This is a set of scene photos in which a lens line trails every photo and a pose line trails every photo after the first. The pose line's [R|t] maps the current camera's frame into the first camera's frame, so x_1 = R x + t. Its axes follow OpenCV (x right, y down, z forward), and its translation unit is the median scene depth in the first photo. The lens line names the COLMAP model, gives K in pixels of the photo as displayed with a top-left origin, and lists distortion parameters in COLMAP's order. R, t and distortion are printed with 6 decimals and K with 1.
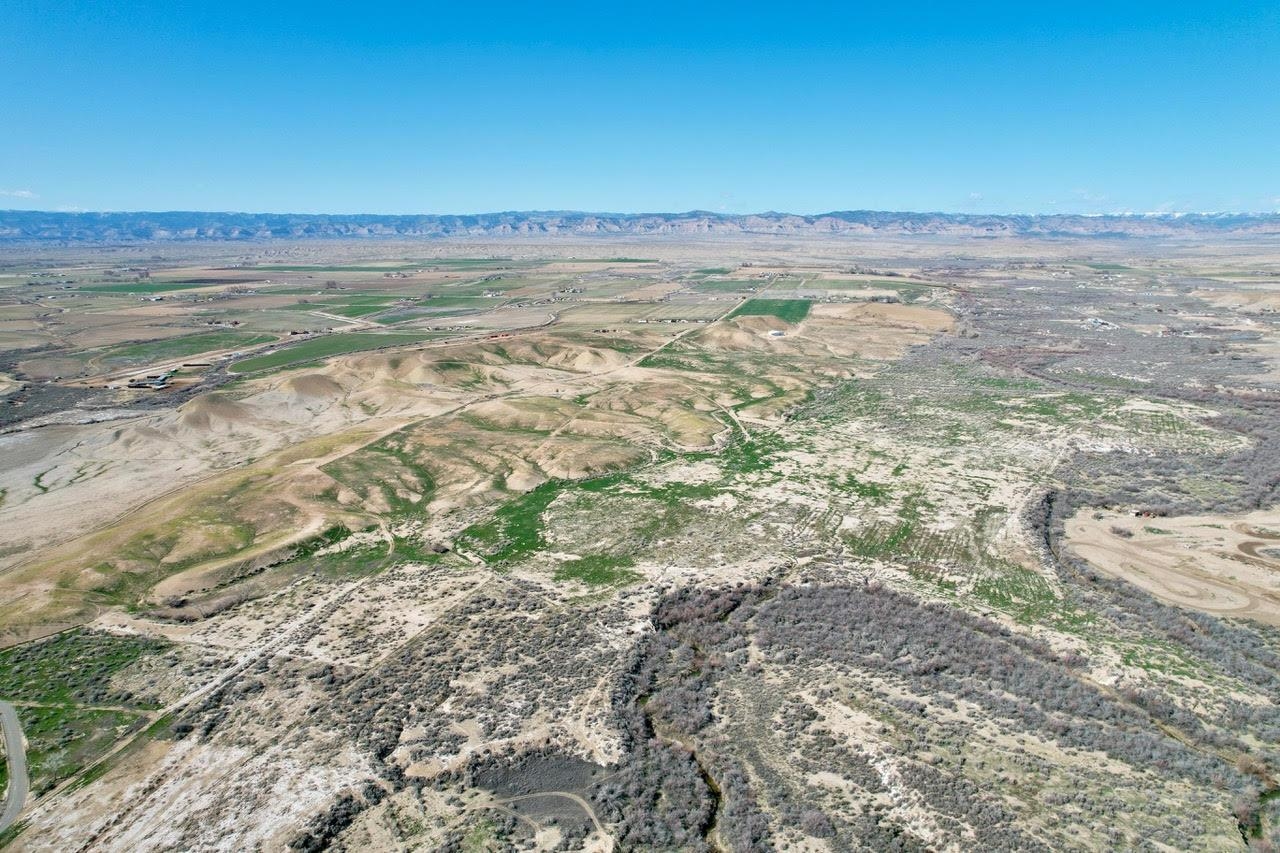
lens RADIAL K [[823.3, 0, 635.4], [0, 823.3, 427.7], [0, 0, 1]] dist [-0.063921, 0.060091]
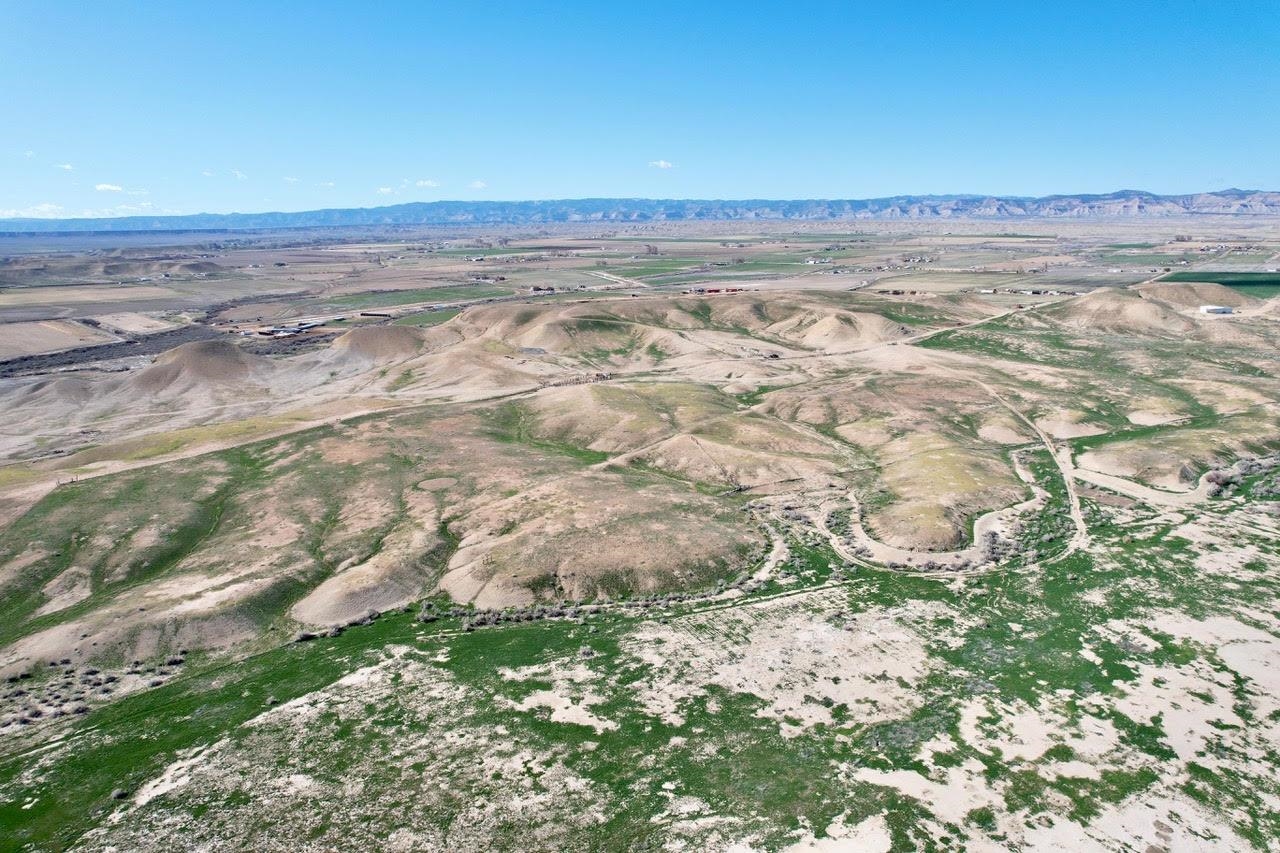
lens RADIAL K [[823.3, 0, 635.2], [0, 823.3, 431.3], [0, 0, 1]] dist [-0.063921, 0.060091]
pose [[0.897572, 0.103380, -0.428576, 0.098096], [-0.094952, 0.994635, 0.041064, -0.027307], [0.430521, 0.003836, 0.902572, 0.530917]]
